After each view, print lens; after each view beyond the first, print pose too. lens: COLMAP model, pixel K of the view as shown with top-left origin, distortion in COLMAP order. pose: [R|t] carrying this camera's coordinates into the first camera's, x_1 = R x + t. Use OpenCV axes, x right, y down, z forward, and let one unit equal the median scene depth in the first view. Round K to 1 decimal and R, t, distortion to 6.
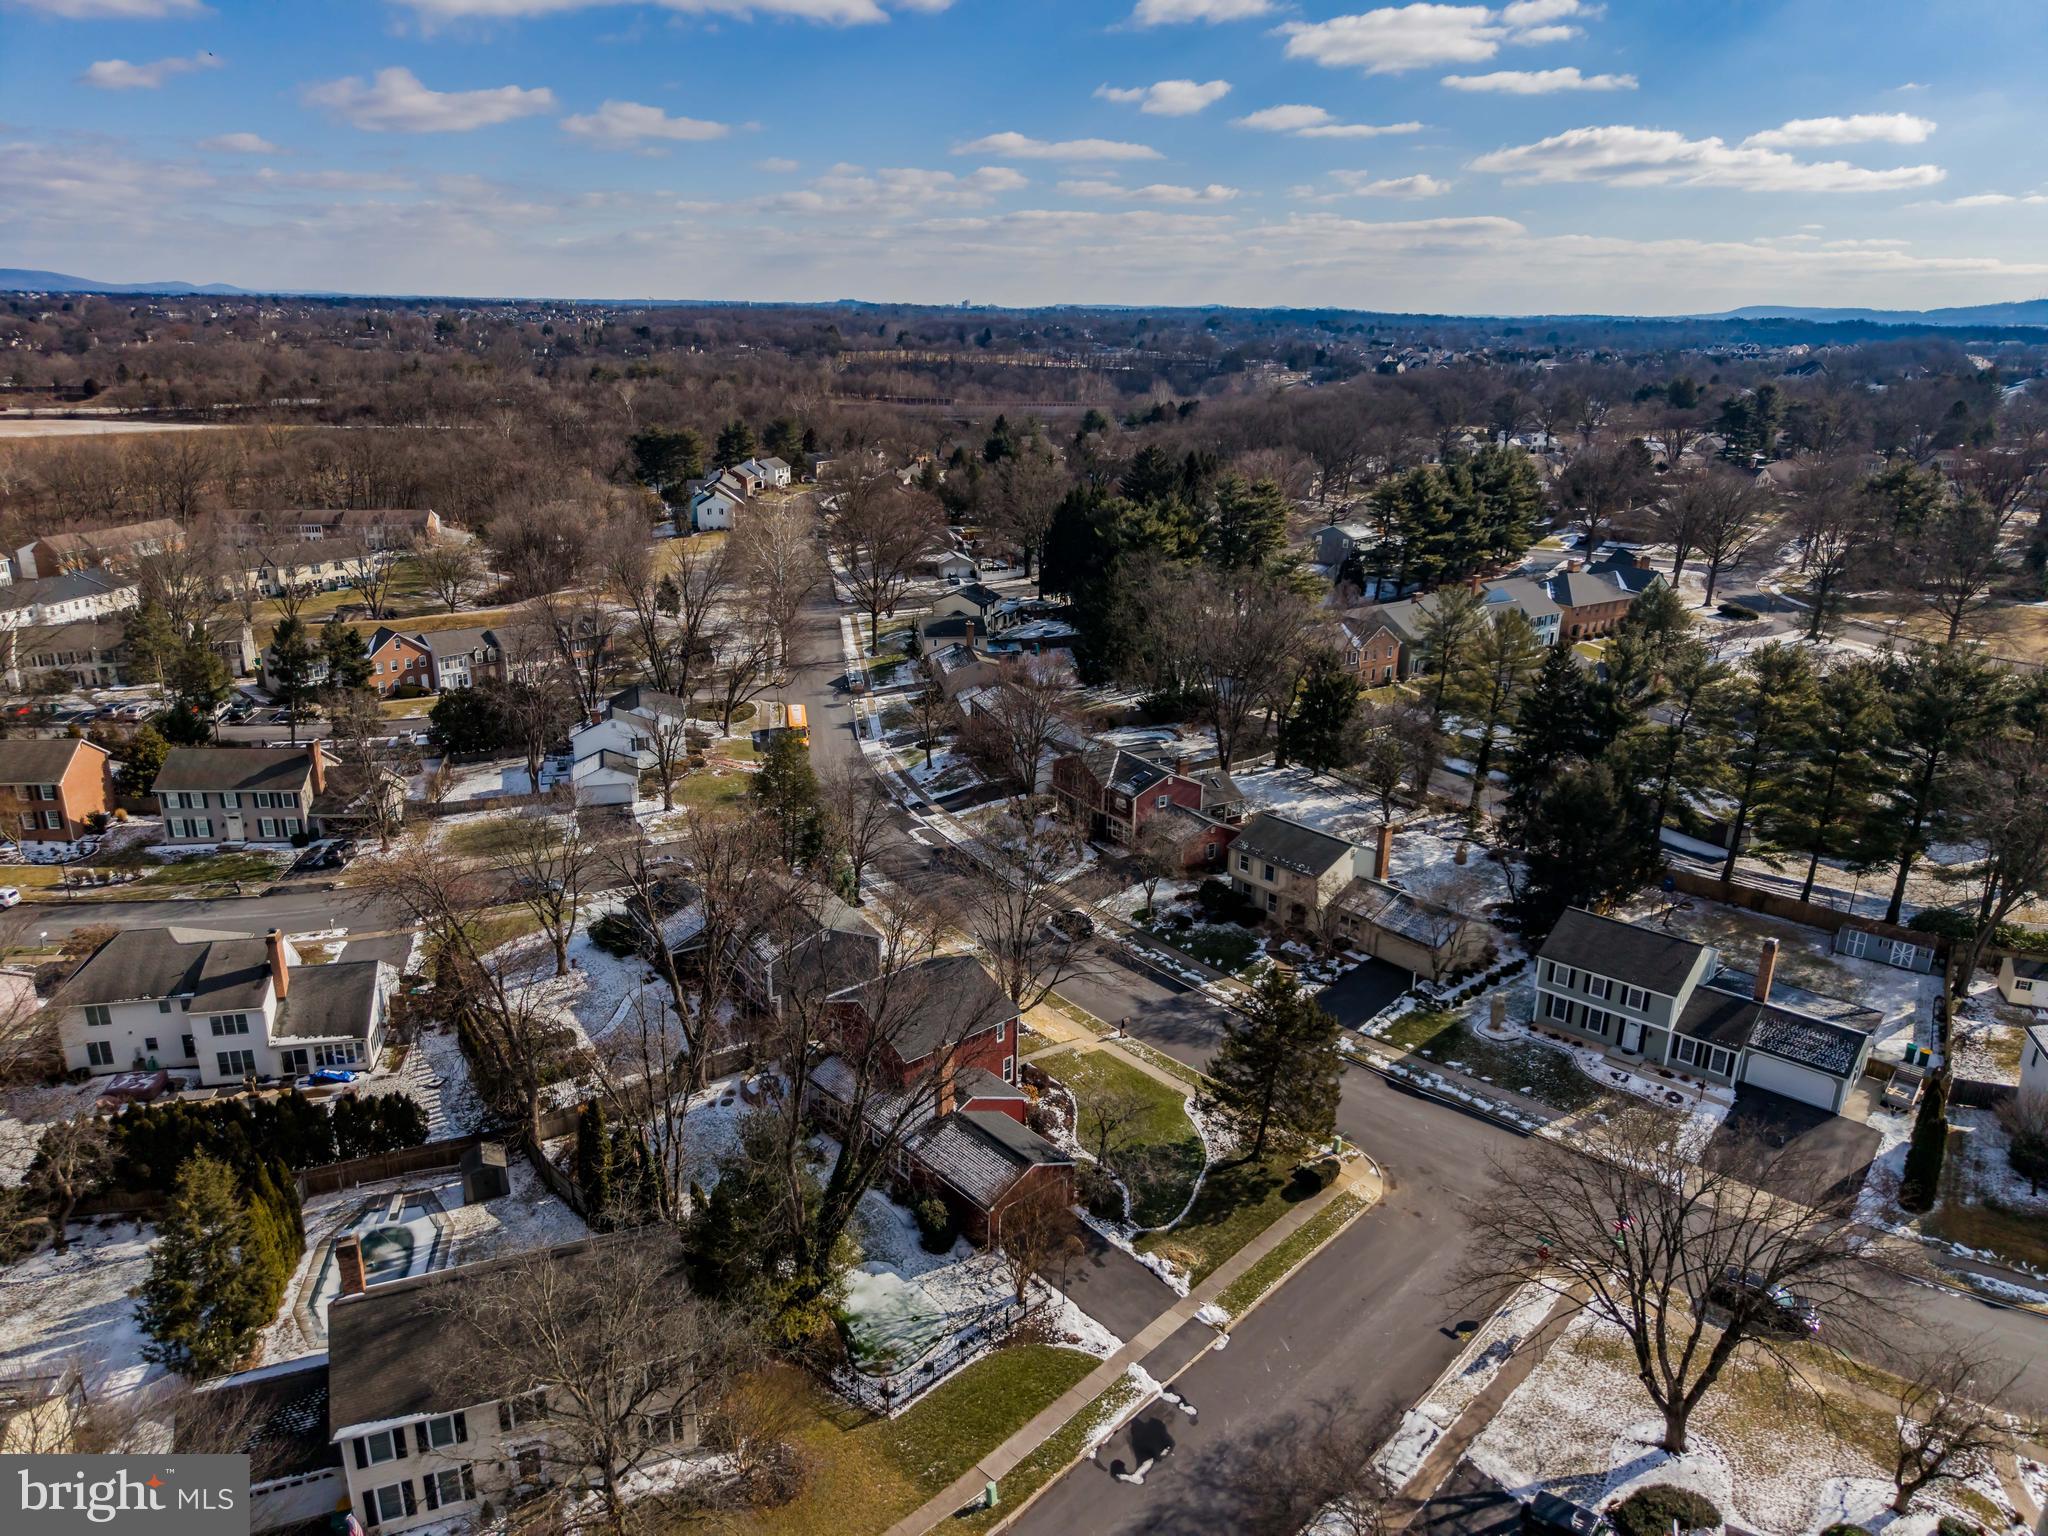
lens RADIAL K [[1407.1, 0, 959.6], [0, 1407.1, 765.4], [0, 0, 1]] dist [-0.000171, -0.002824]
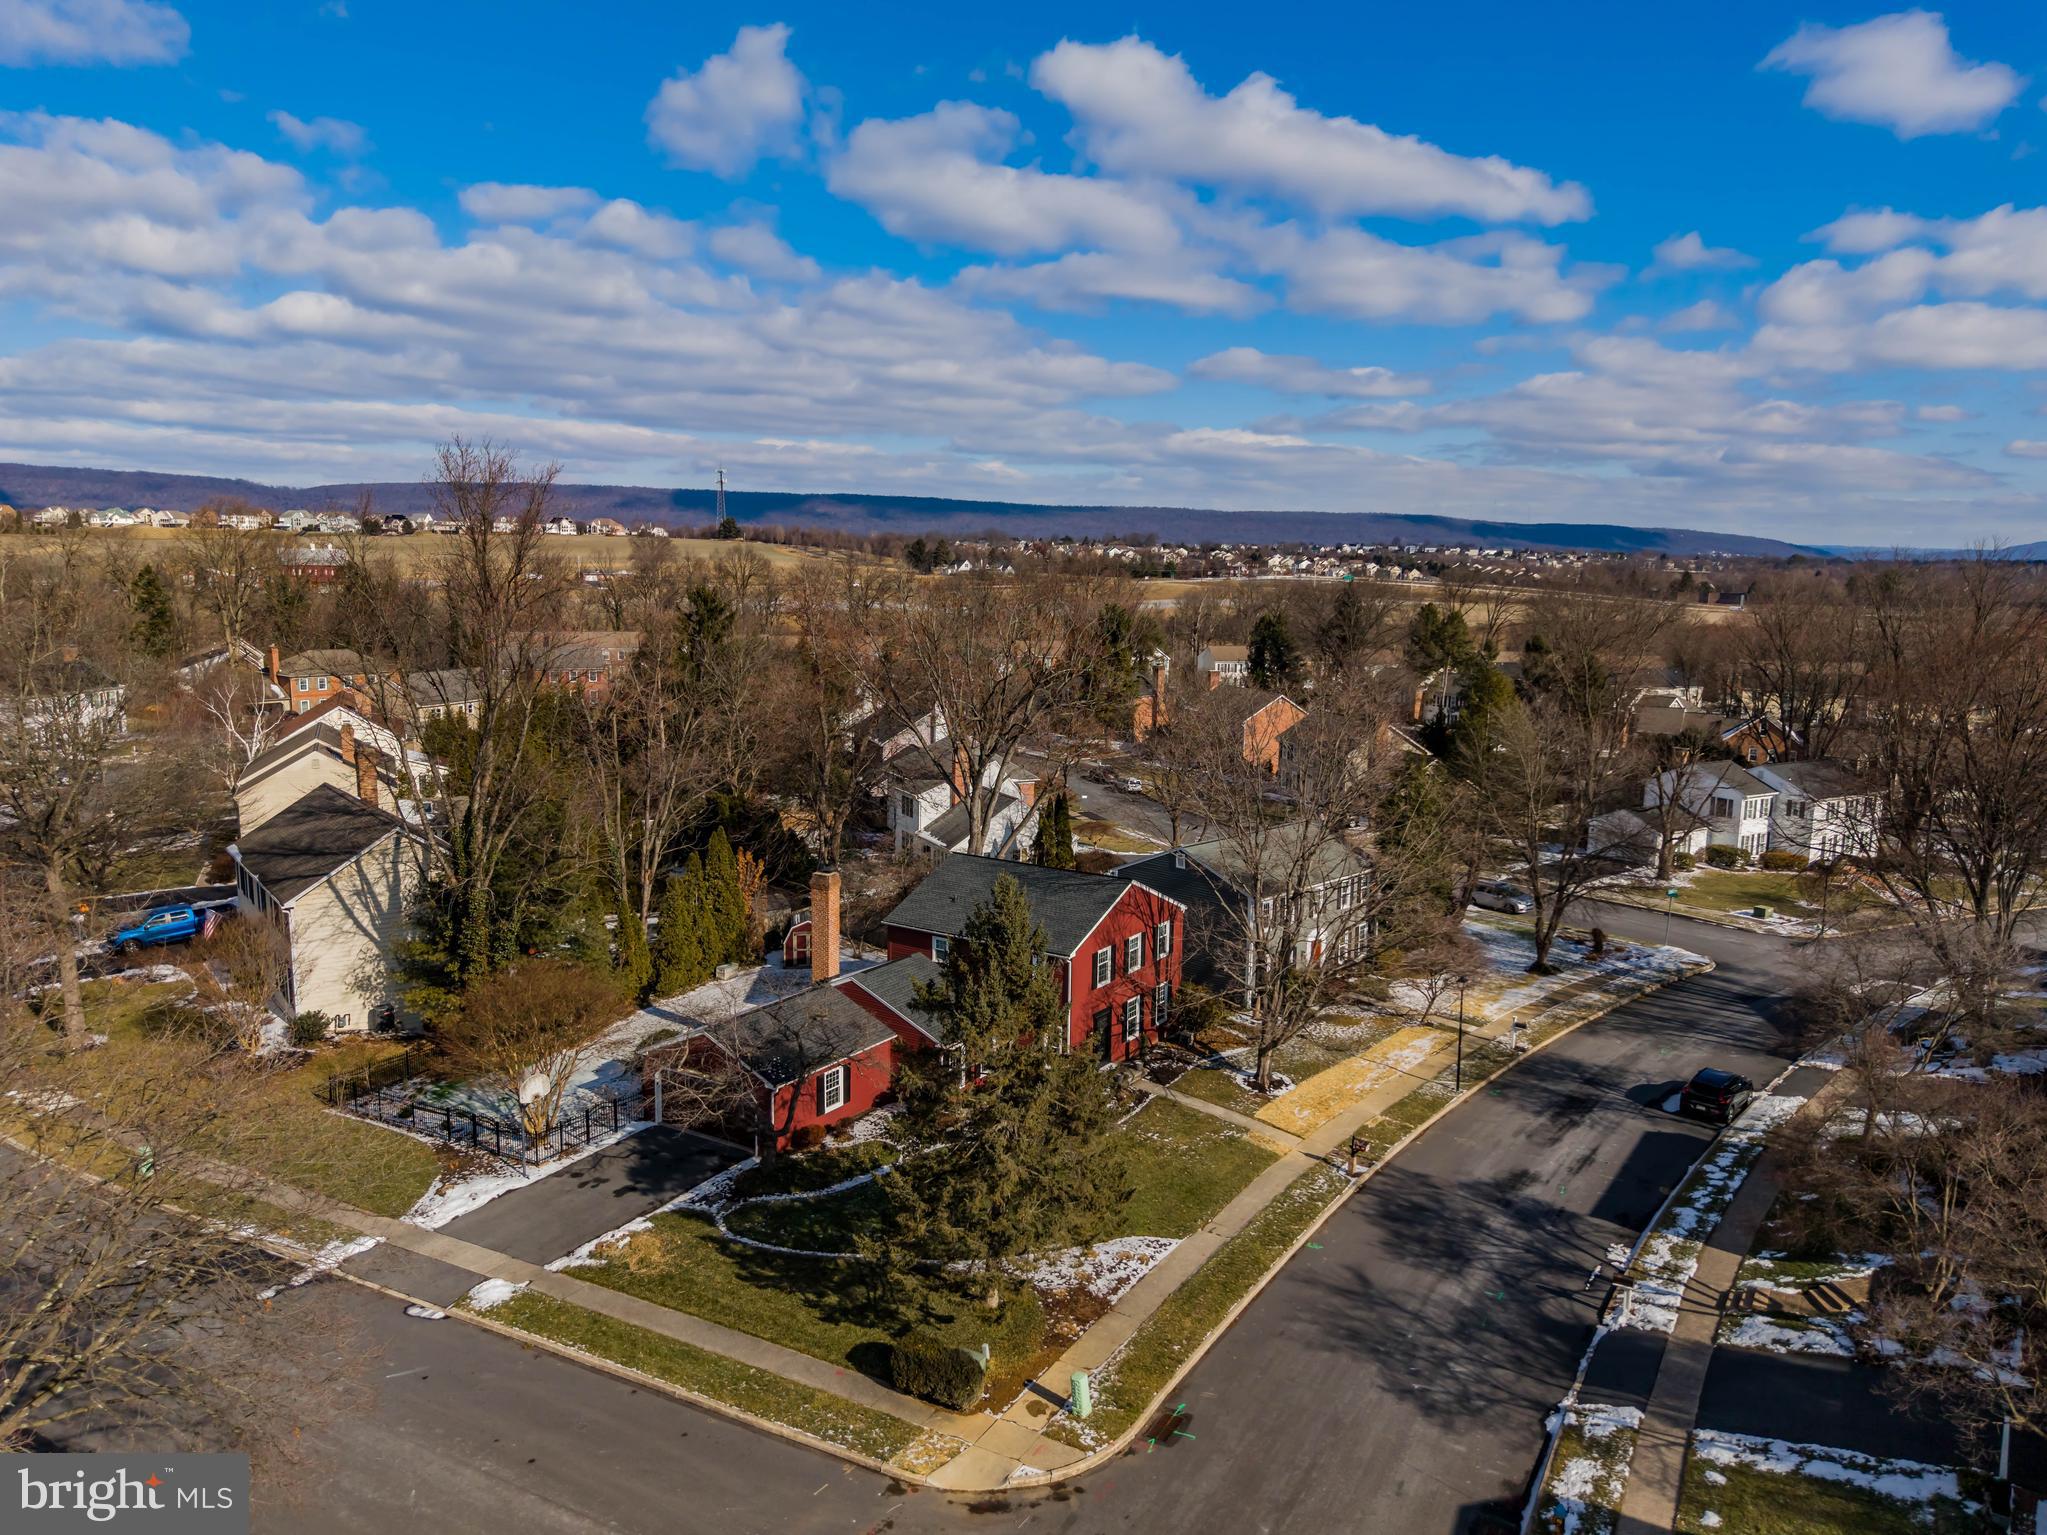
lens RADIAL K [[1424.9, 0, 1023.5], [0, 1424.9, 767.5], [0, 0, 1]] dist [0.014409, -0.017526]
pose [[0.291281, 0.151464, -0.944571, 0.724404], [-0.321415, 0.945482, 0.052494, 0.089744], [0.901026, 0.288309, 0.324084, 0.913924]]
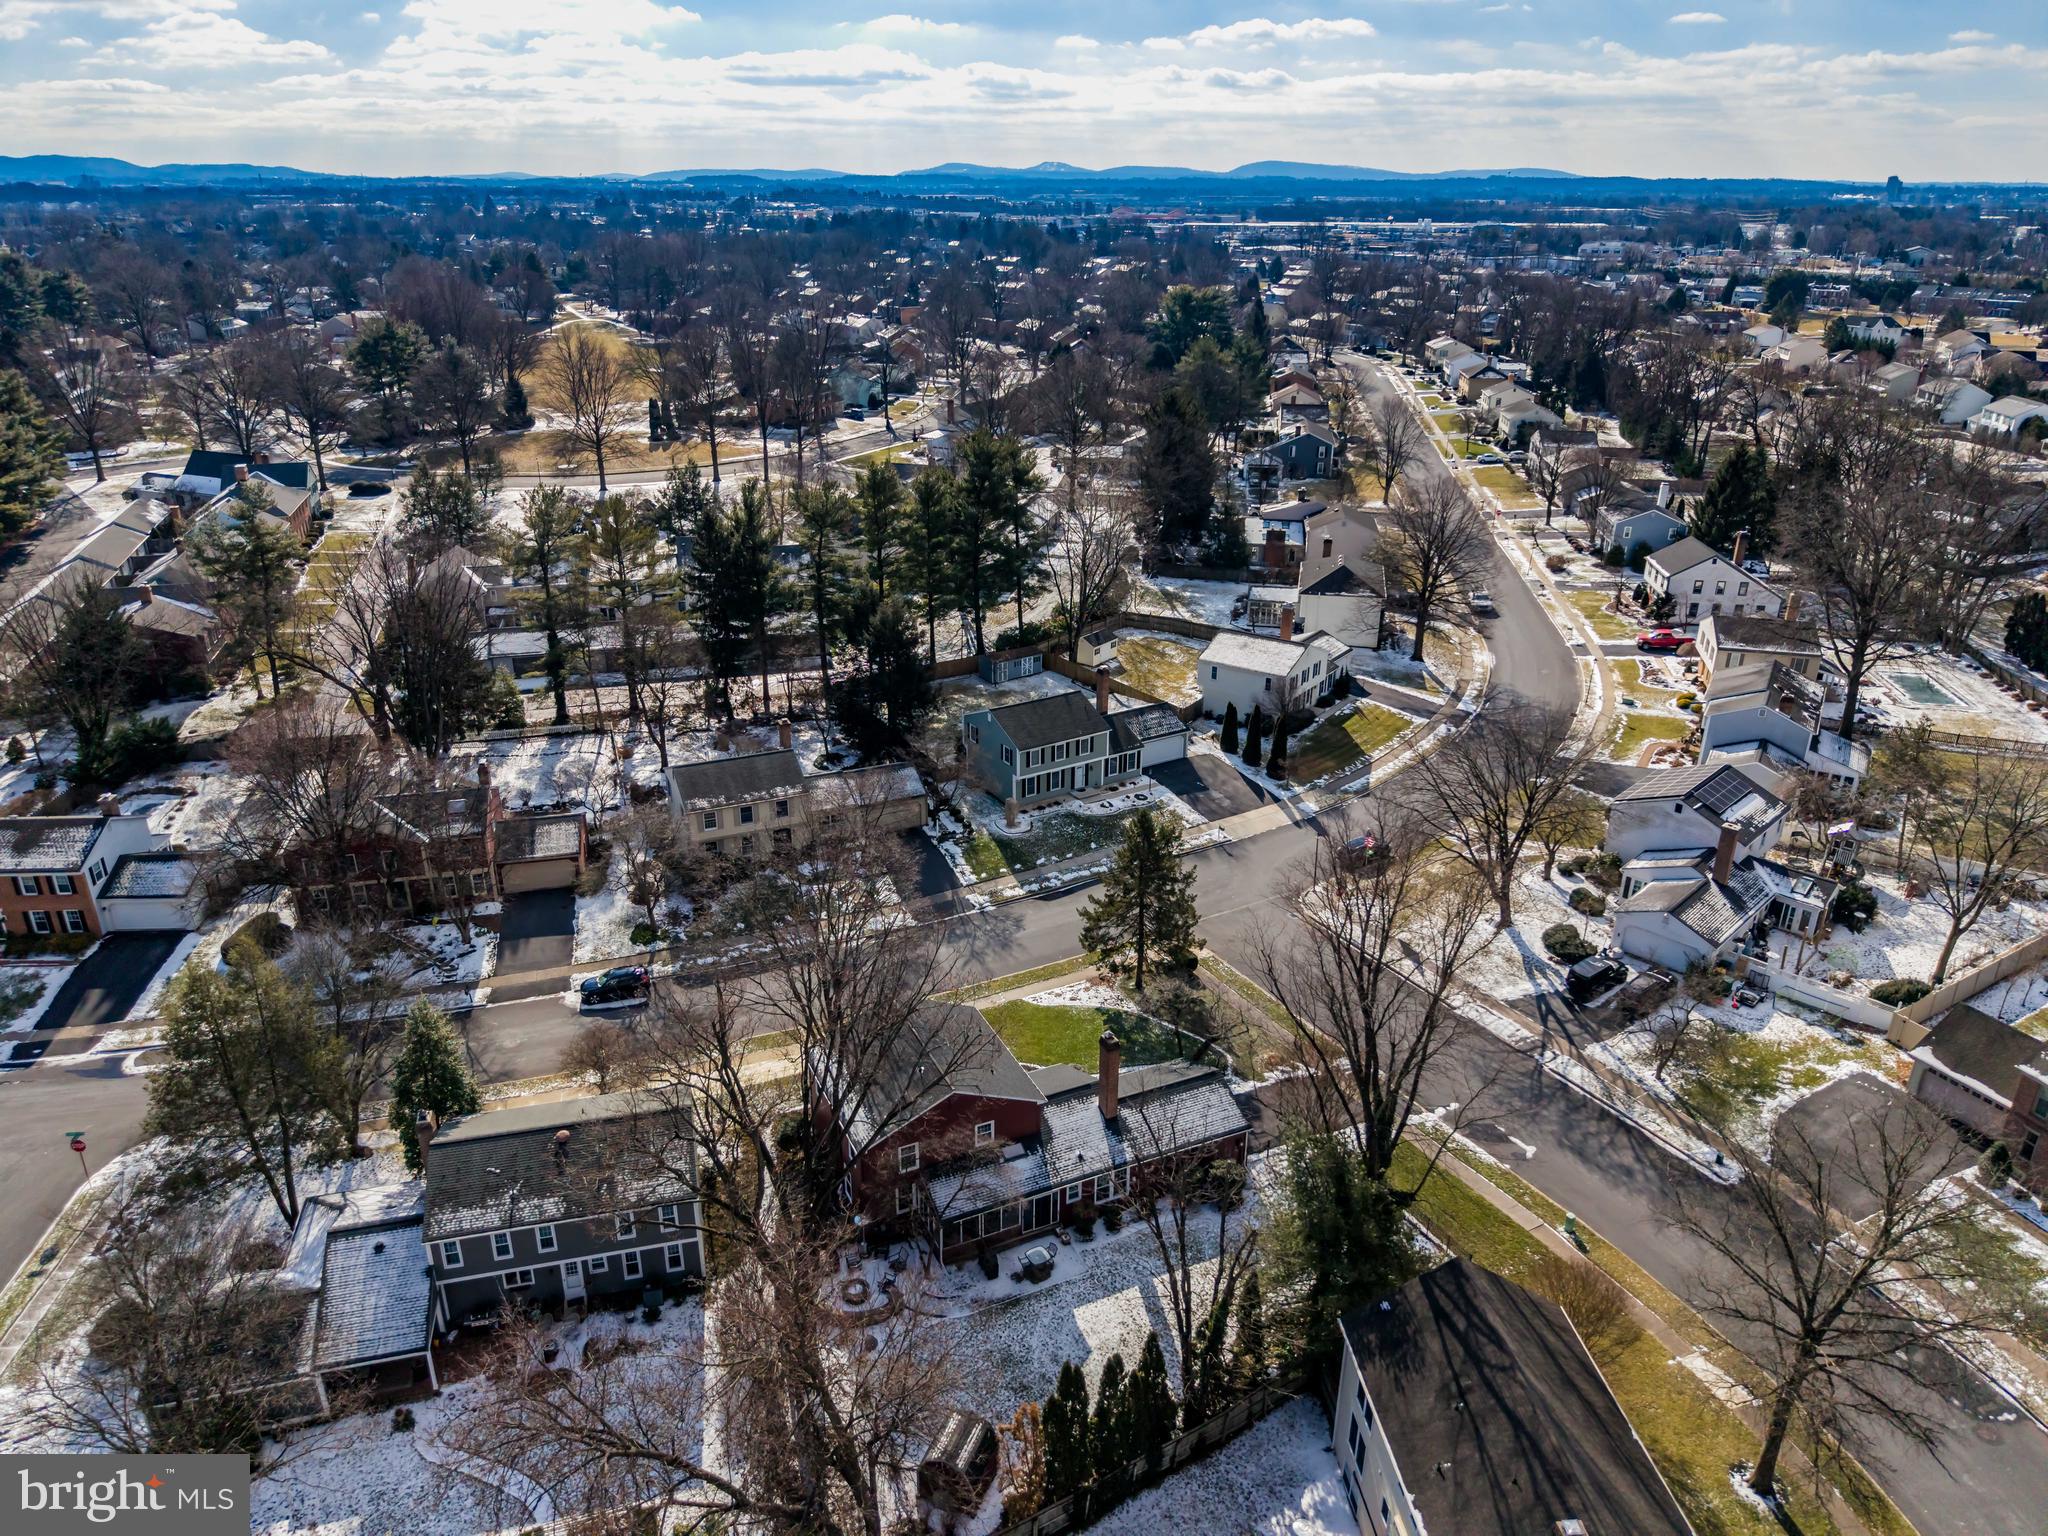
lens RADIAL K [[1425.6, 0, 1024.0], [0, 1425.6, 768.0], [0, 0, 1]] dist [0.014409, -0.017526]
pose [[0.257713, -0.376910, 0.889676, -0.827084], [0.298227, 0.906850, 0.297798, -0.260096], [-0.919046, 0.188579, 0.346111, 0.762389]]
